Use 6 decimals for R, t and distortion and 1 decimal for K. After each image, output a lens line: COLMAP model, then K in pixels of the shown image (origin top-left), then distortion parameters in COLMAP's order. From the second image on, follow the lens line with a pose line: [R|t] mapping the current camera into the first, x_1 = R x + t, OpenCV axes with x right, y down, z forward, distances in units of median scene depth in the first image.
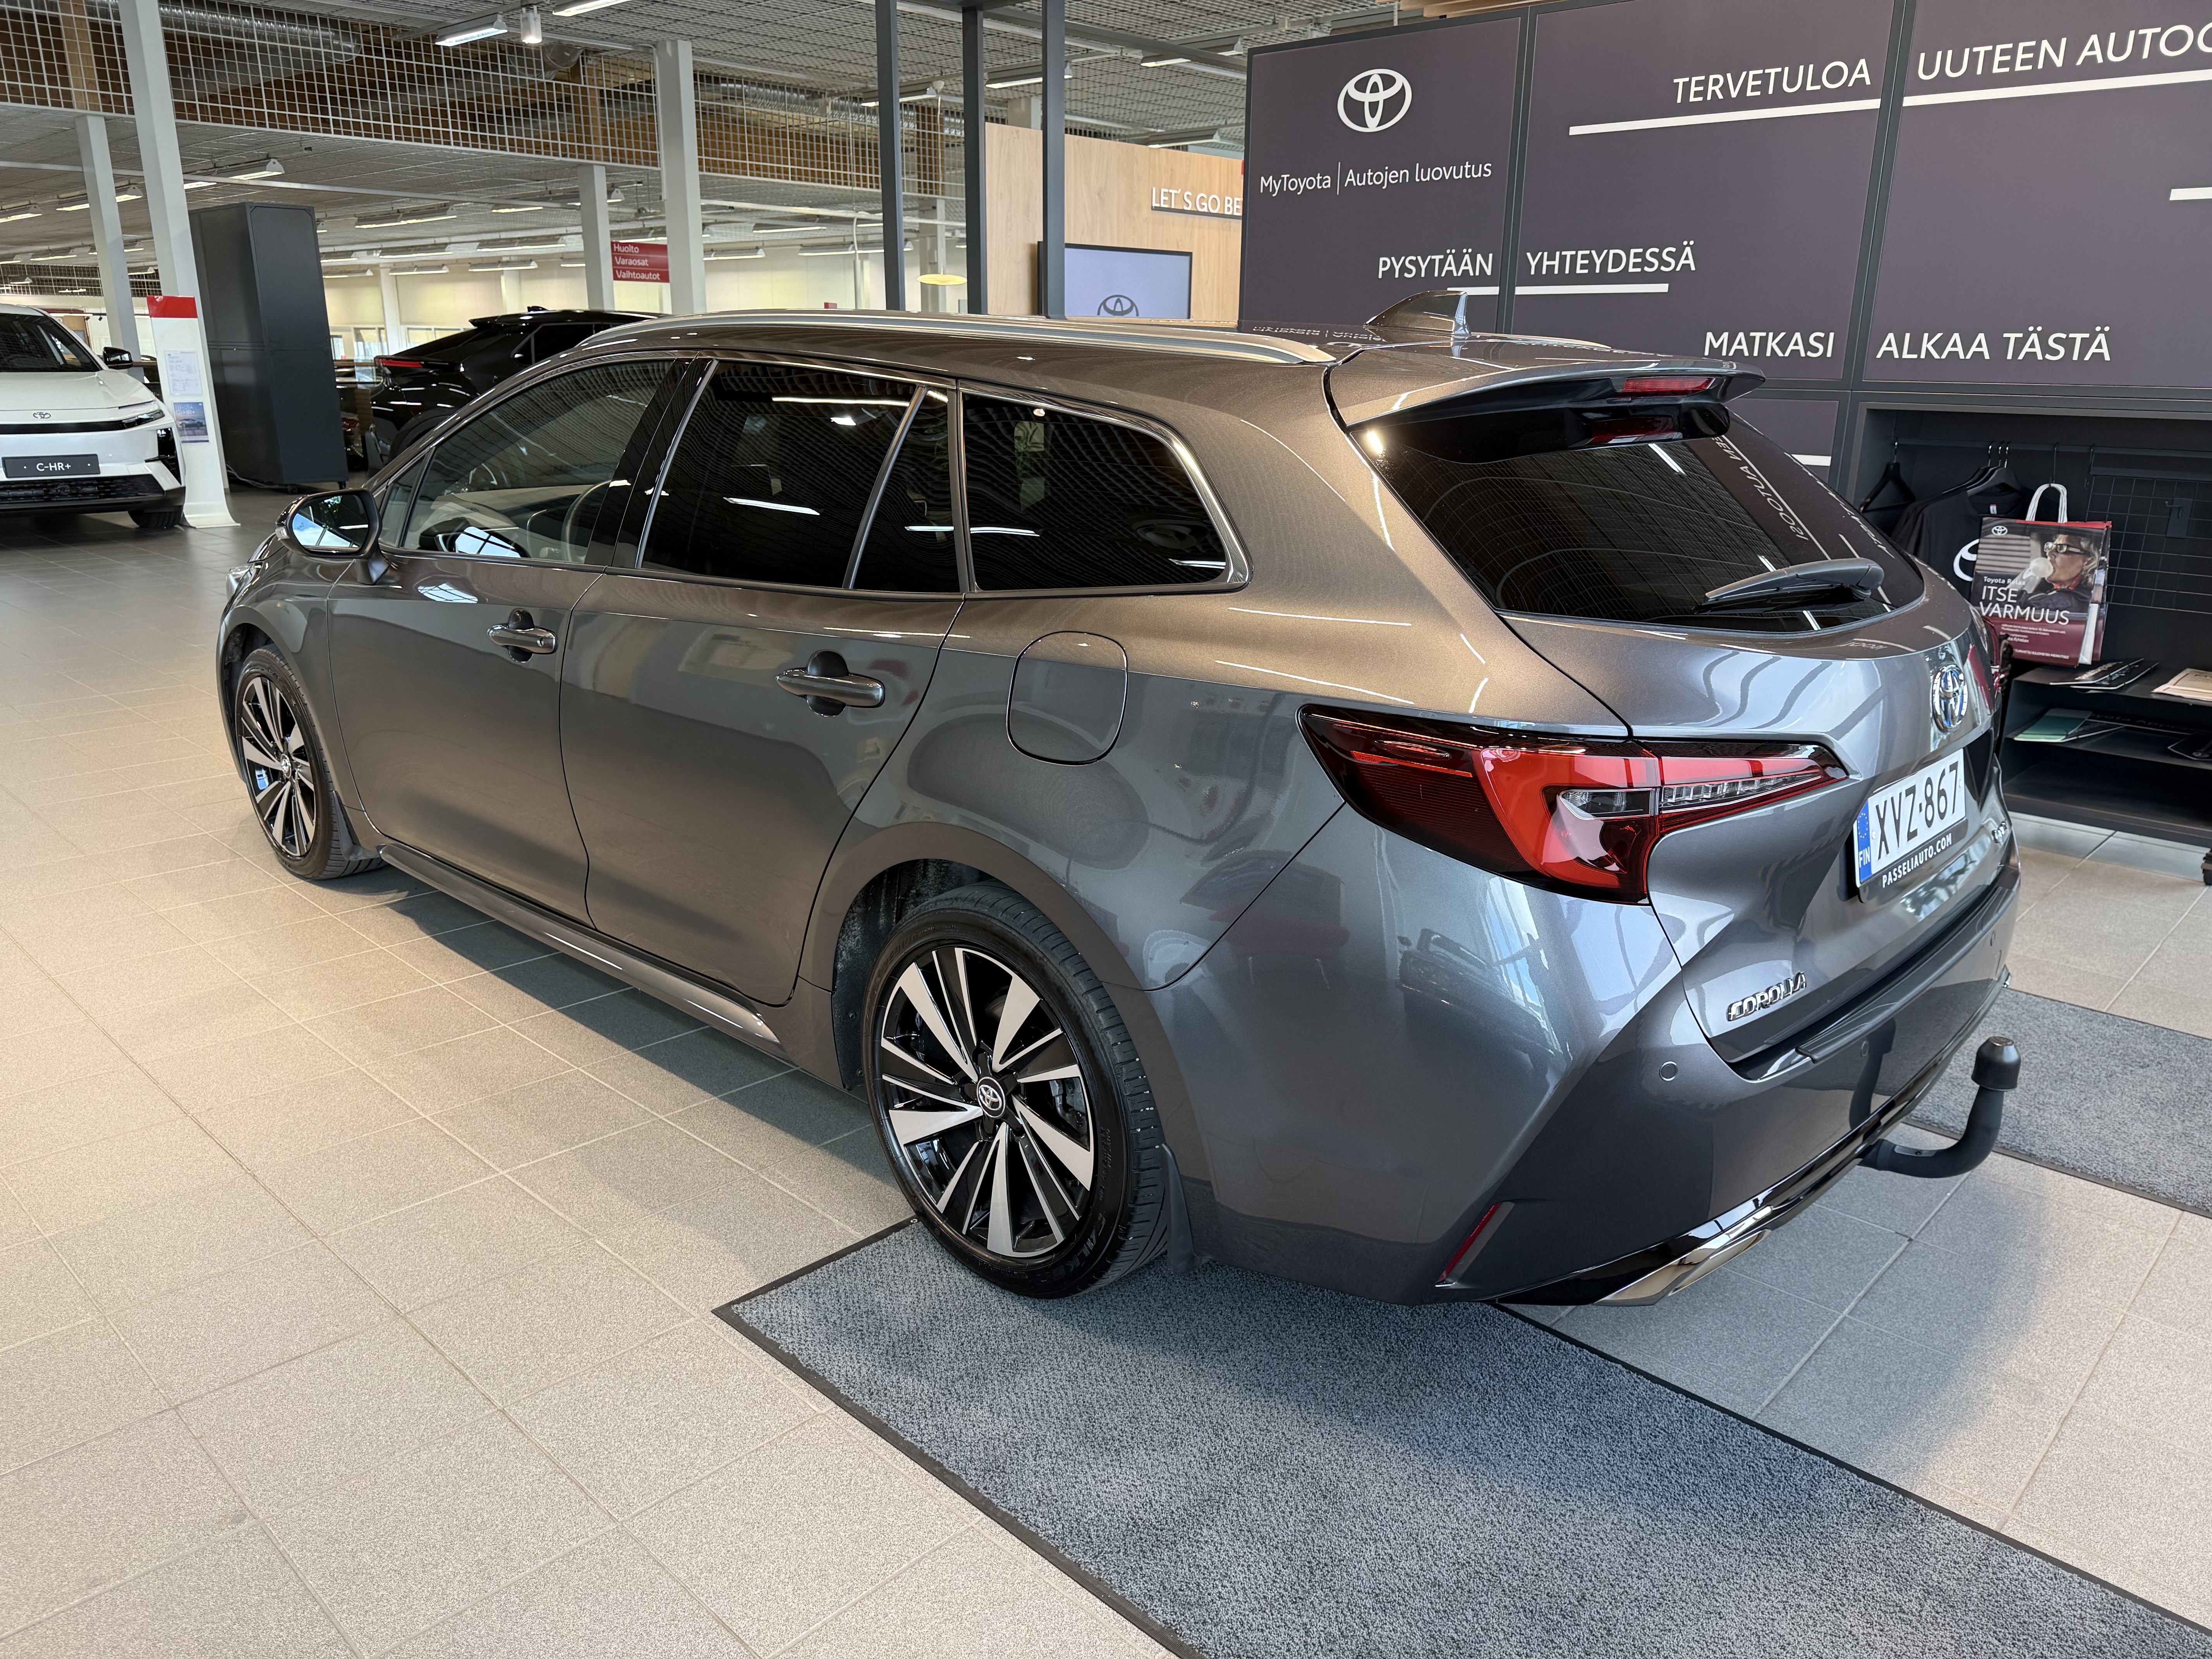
lens RADIAL K [[1591.0, 0, 1106.0], [0, 1591.0, 829.5], [0, 0, 1]] dist [0.002614, -0.006579]
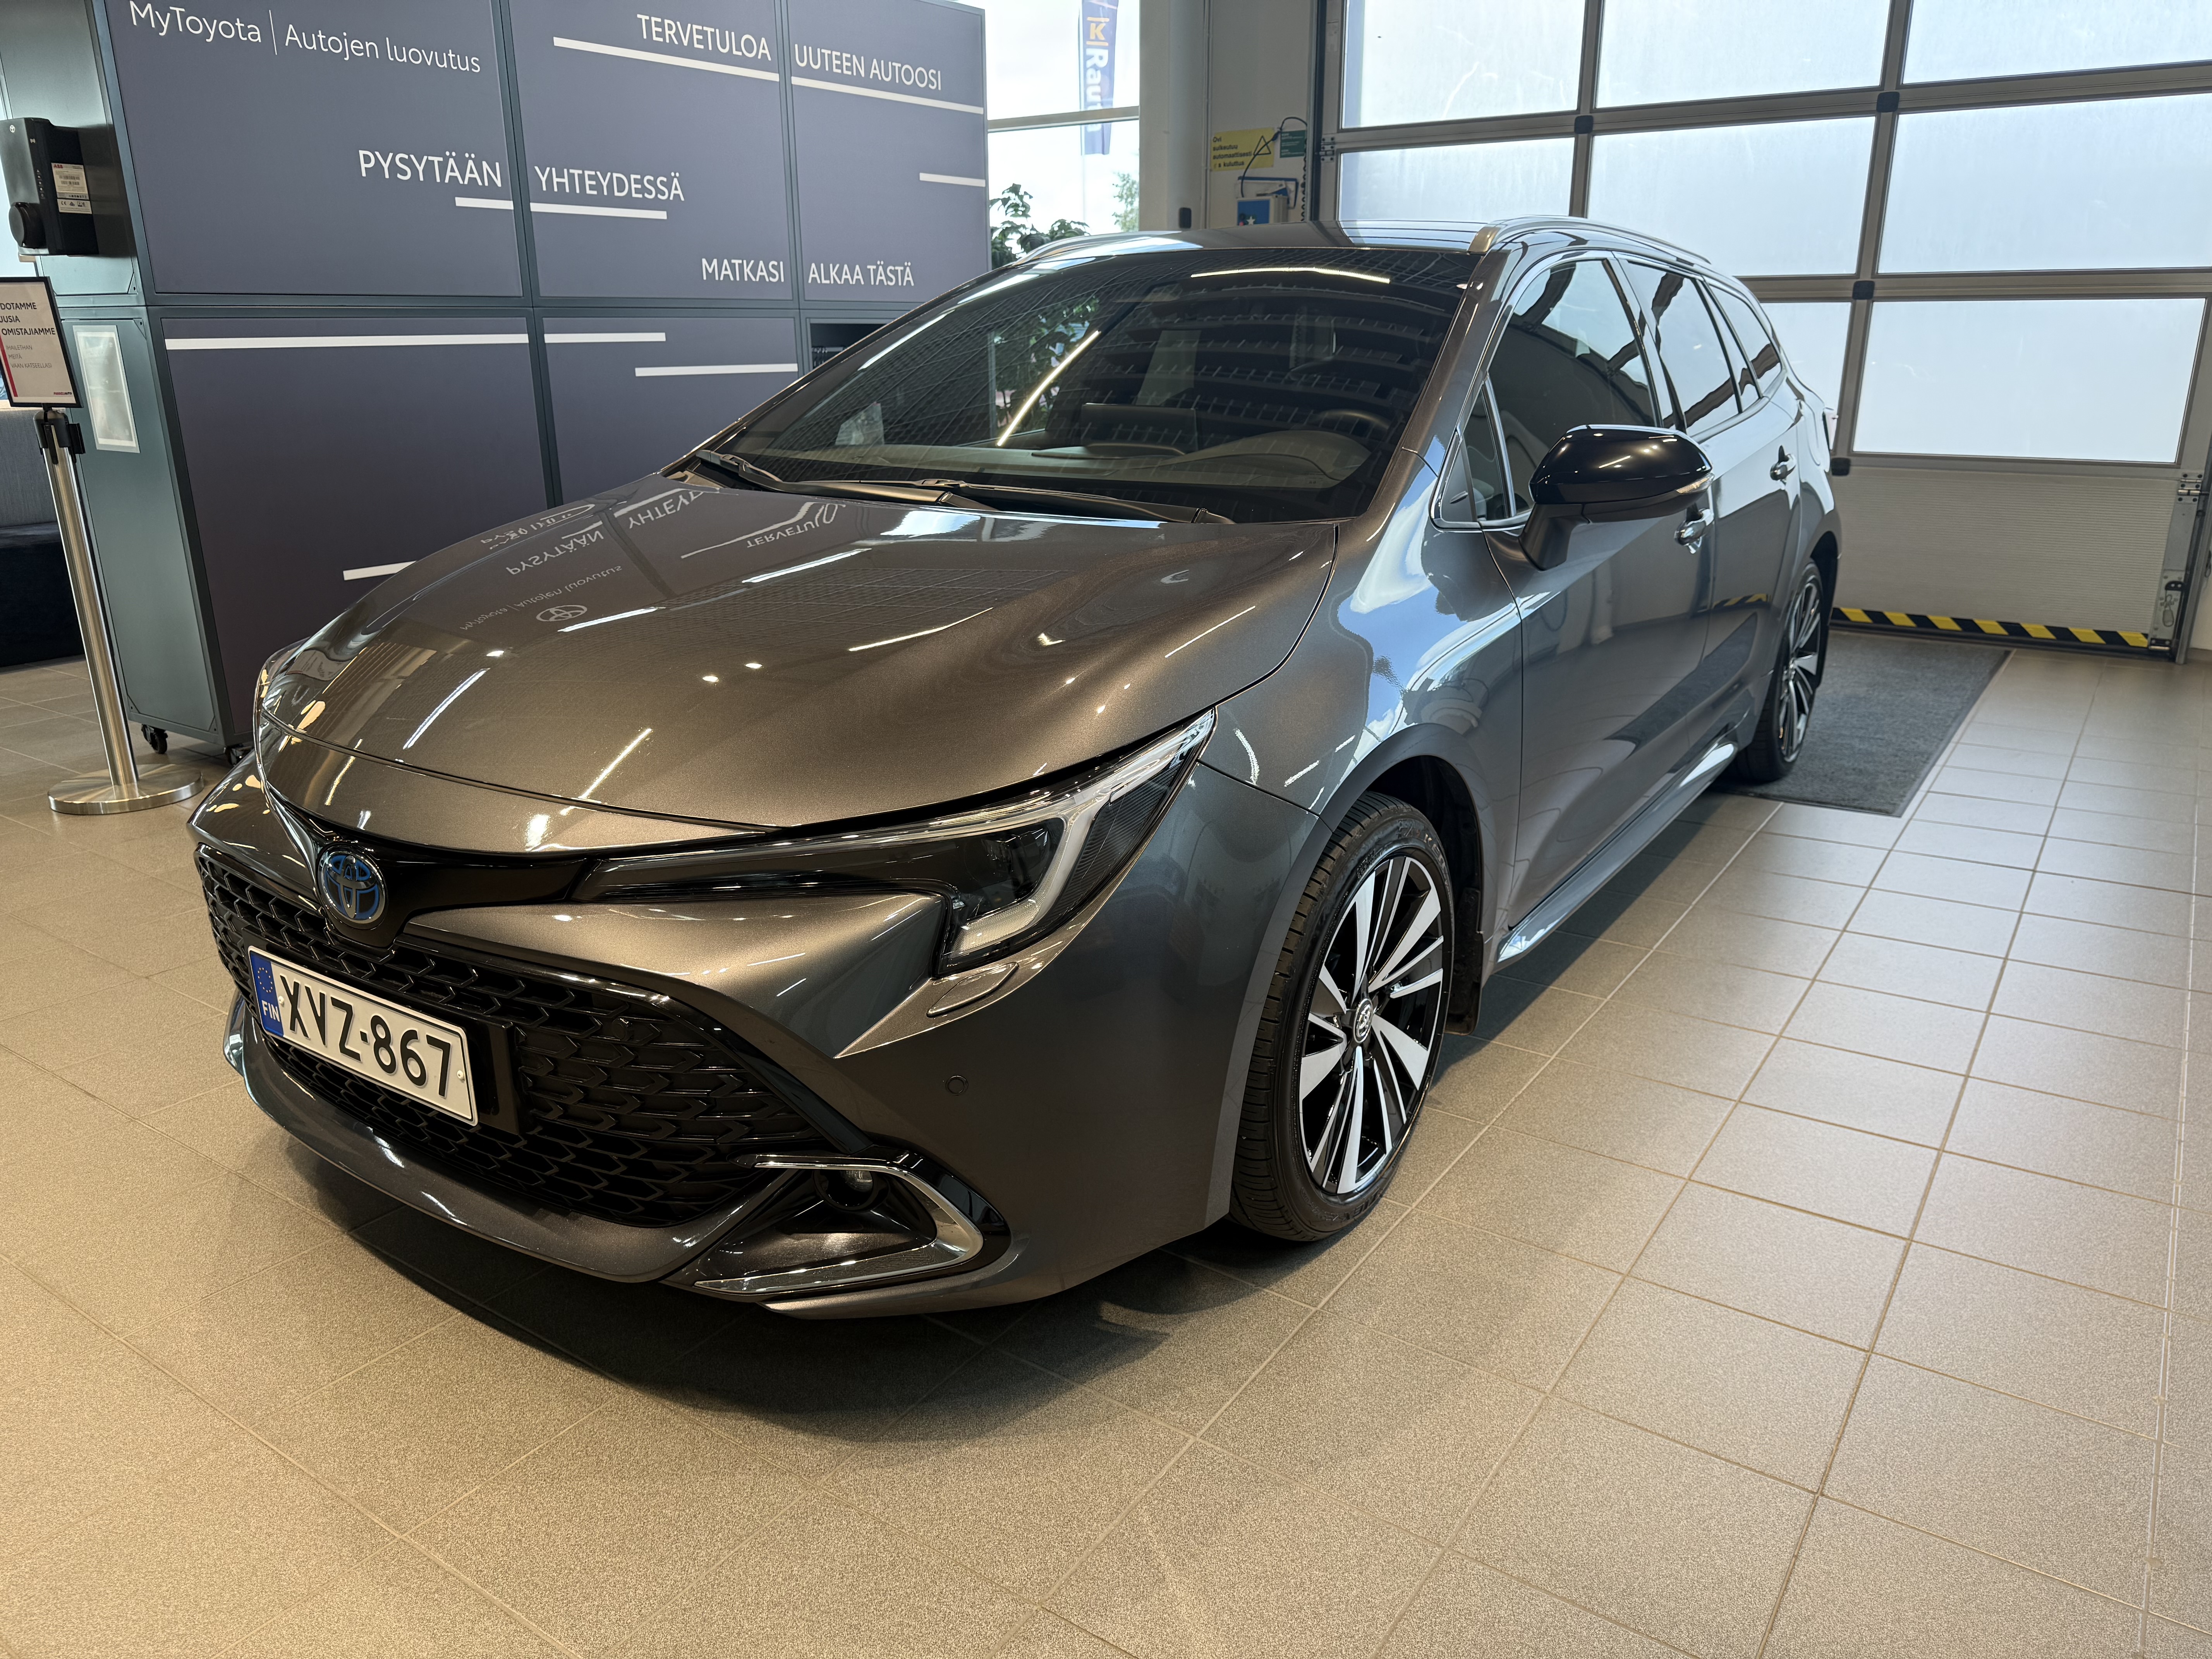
lens RADIAL K [[1591.0, 0, 1106.0], [0, 1591.0, 829.5], [0, 0, 1]] dist [0.002614, -0.006579]
pose [[-0.161302, -0.308443, 0.937467, -0.824093], [0.288375, 0.893718, 0.343667, -0.252868], [-0.943833, 0.325776, -0.055211, 0.911325]]
